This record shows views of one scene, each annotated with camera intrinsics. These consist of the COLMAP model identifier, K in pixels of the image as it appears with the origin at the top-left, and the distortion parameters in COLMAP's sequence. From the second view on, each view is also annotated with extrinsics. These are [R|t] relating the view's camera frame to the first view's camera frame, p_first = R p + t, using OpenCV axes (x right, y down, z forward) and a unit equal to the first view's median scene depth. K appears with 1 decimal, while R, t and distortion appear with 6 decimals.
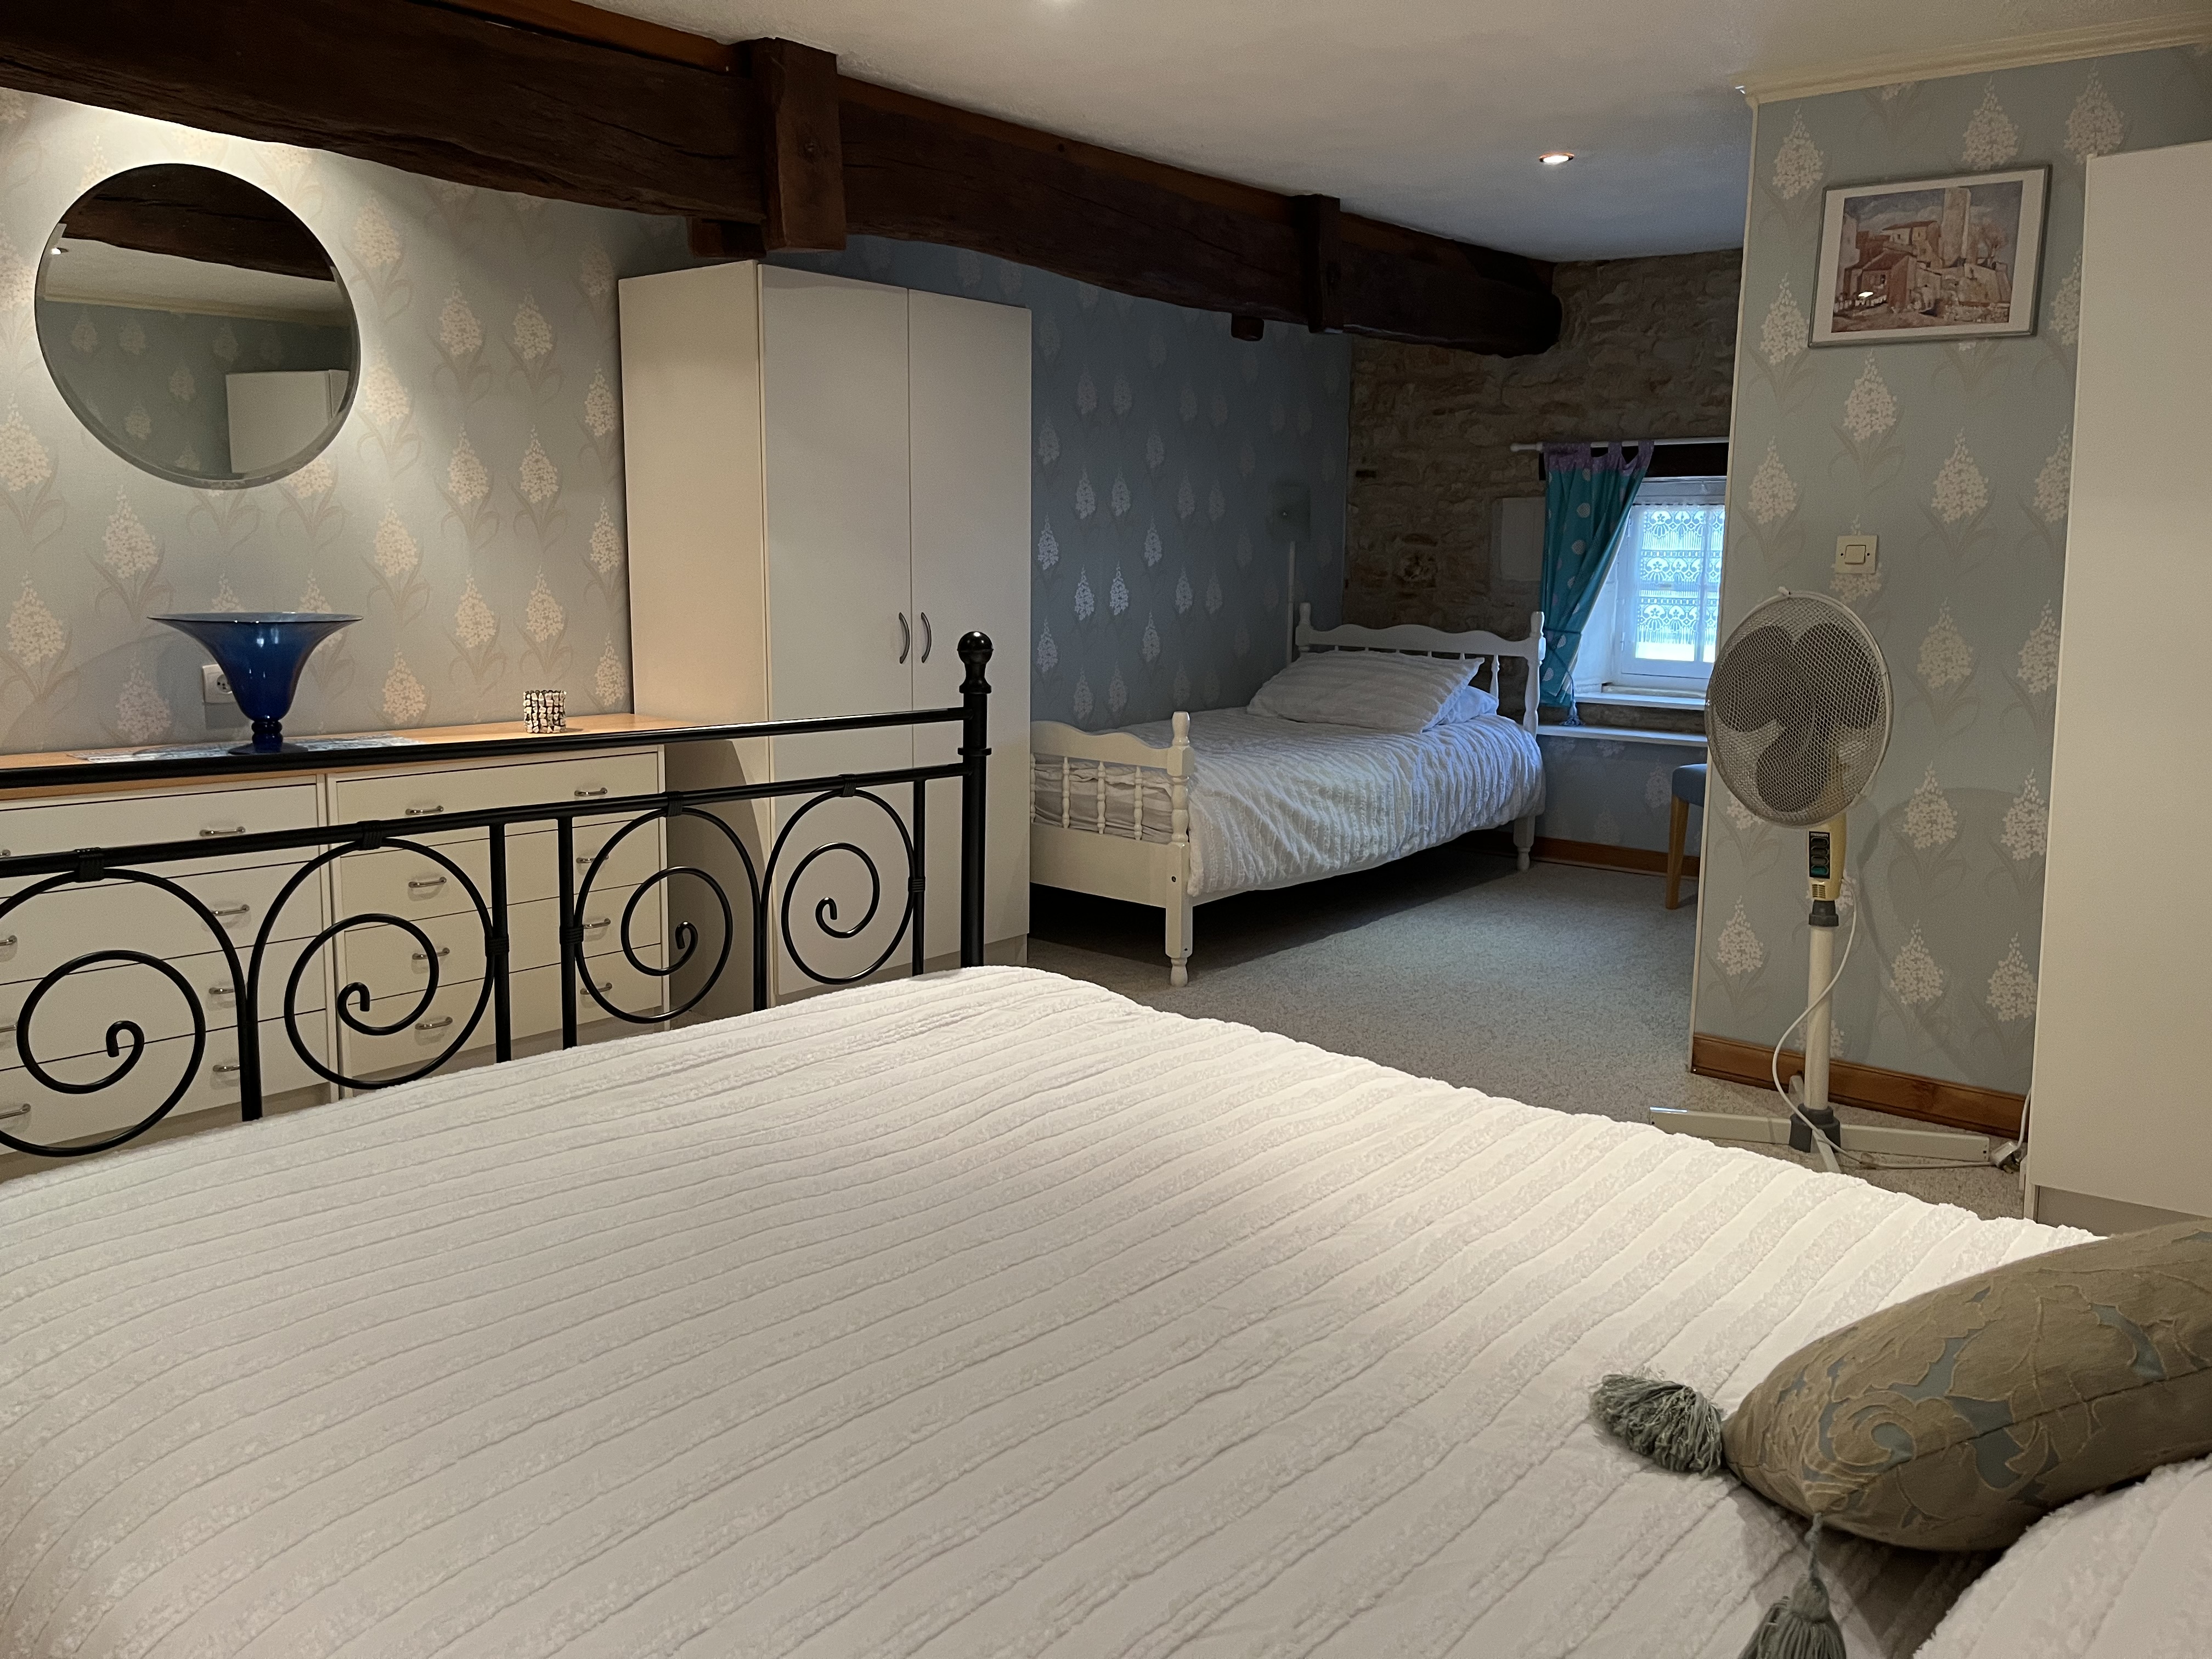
lens RADIAL K [[1678.5, 0, 1115.5], [0, 1678.5, 829.9], [0, 0, 1]] dist [0.034367, -0.023084]
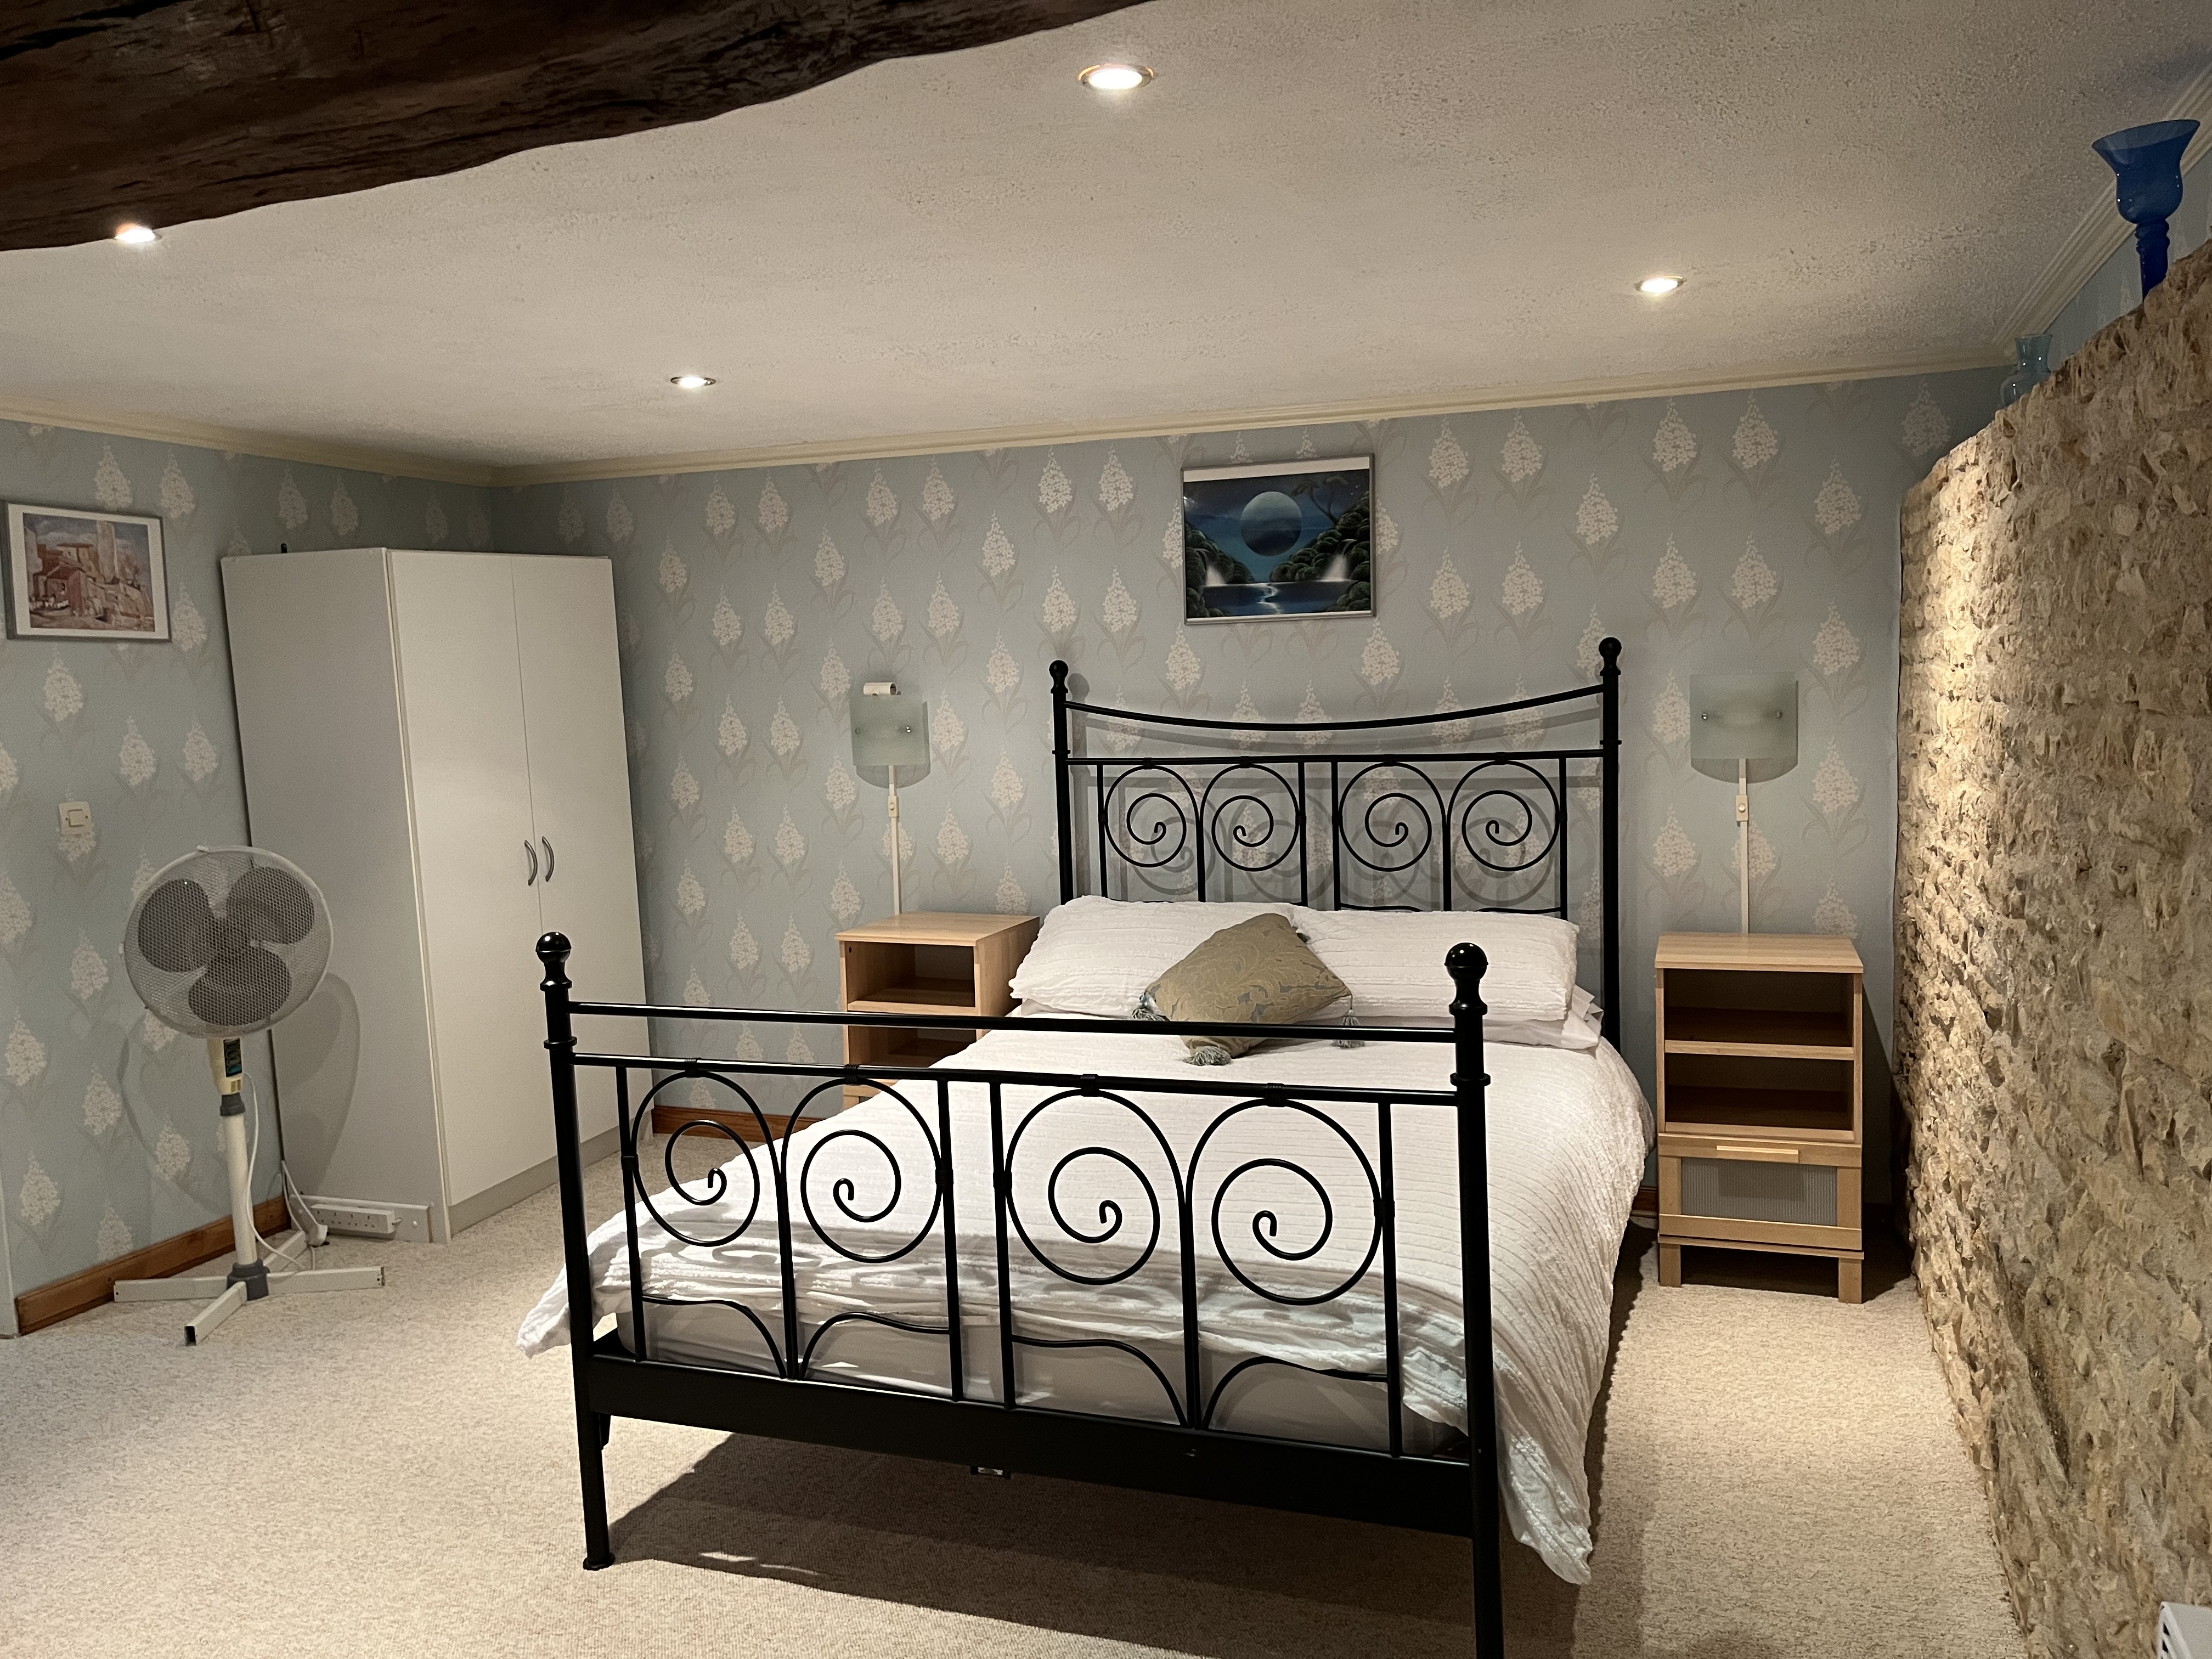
lens RADIAL K [[1678.5, 0, 1109.3], [0, 1678.5, 835.4], [0, 0, 1]] dist [0.034367, -0.023084]
pose [[-0.327282, -0.095438, 0.940095, -0.589993], [0.181784, 0.969943, 0.161754, -0.142135], [-0.927276, 0.223833, -0.300095, 0.471846]]
